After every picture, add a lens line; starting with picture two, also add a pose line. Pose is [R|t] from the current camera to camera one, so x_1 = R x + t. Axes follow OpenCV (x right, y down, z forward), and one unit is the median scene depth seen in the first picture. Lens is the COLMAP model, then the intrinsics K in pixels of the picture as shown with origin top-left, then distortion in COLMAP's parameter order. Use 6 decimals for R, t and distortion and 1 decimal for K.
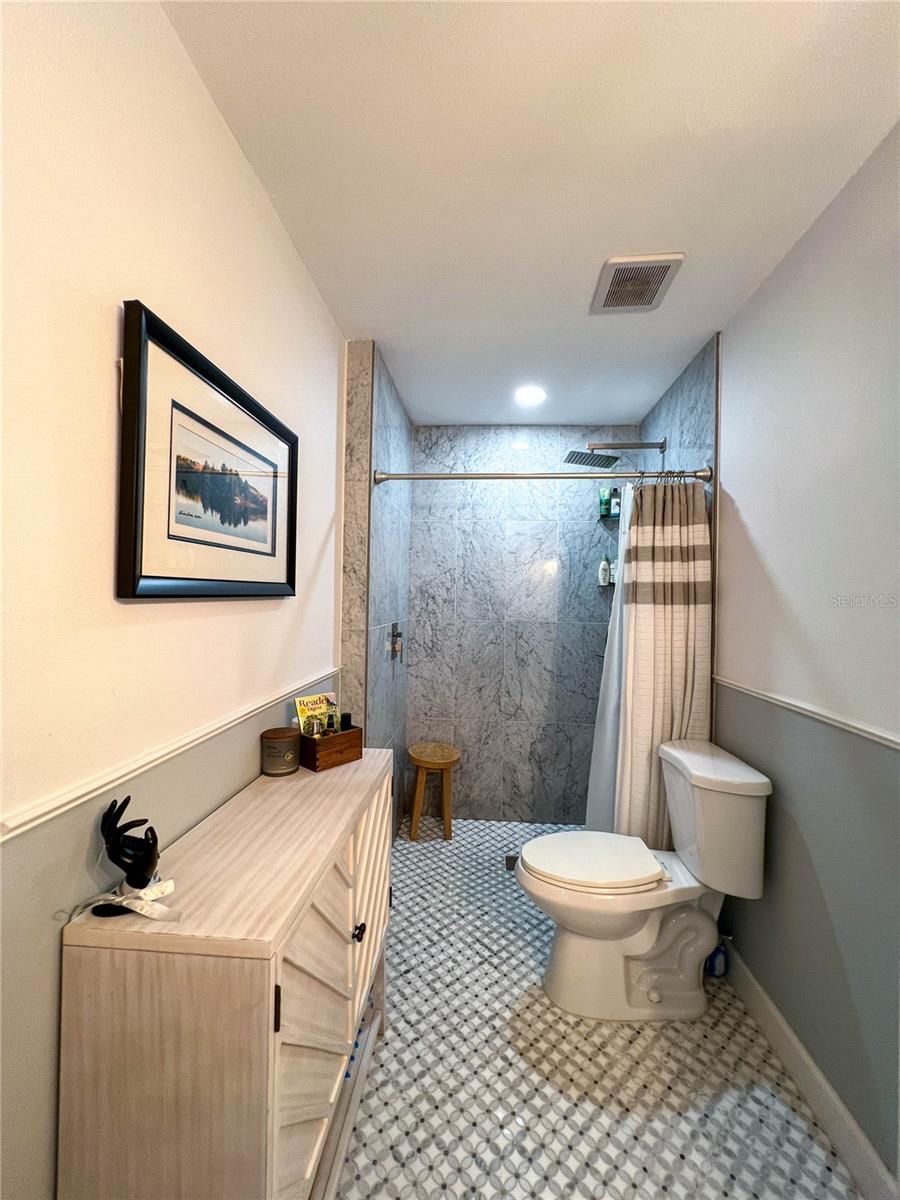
lens RADIAL K [[481.4, 0, 457.8], [0, 481.4, 598.8], [0, 0, 1]] dist [-0.001829, 0.000709]
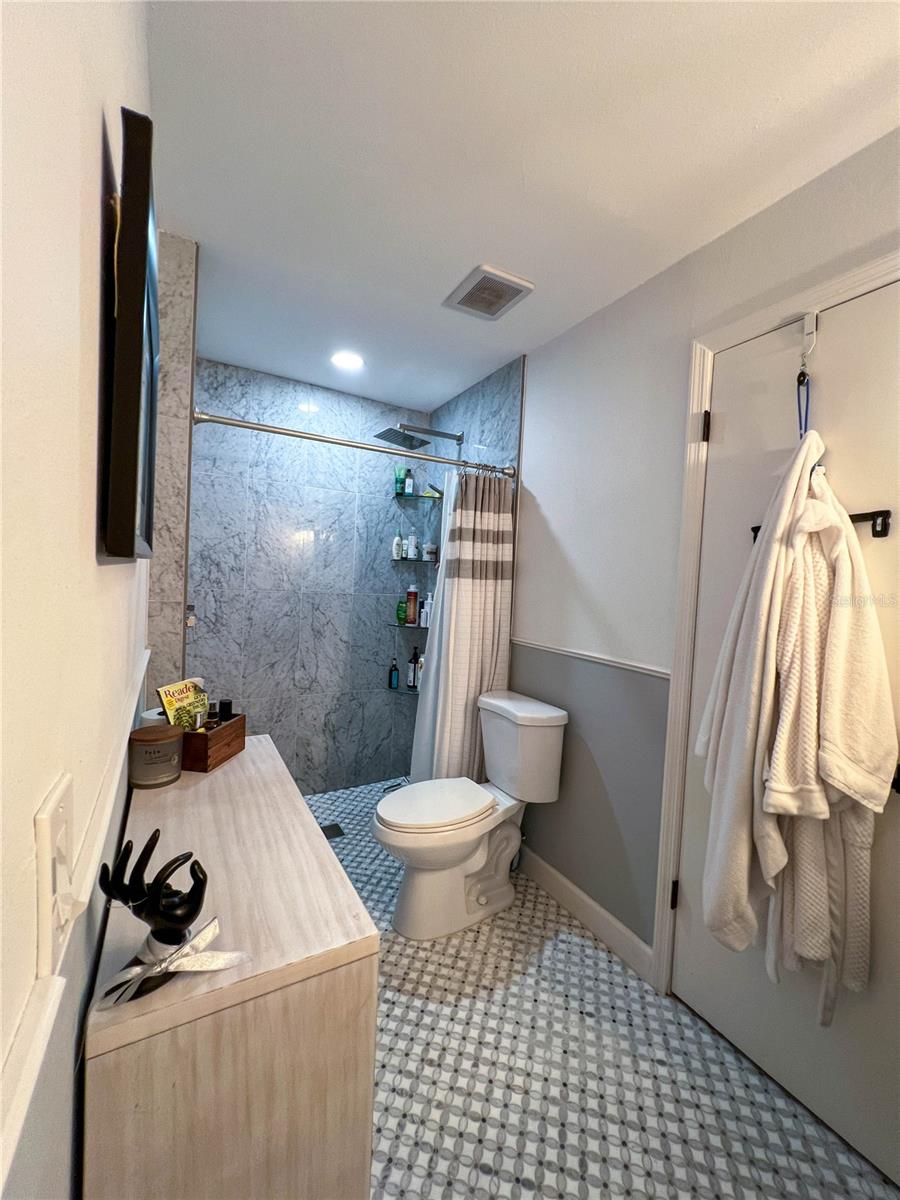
lens RADIAL K [[481.4, 0, 449.0], [0, 481.4, 598.8], [0, 0, 1]] dist [-0.001829, 0.000709]
pose [[0.830138, -0.000698, 0.557557, -0.295309], [-0.032408, 0.998248, 0.049503, 0.003941], [-0.556615, -0.059163, 0.828661, 0.068762]]
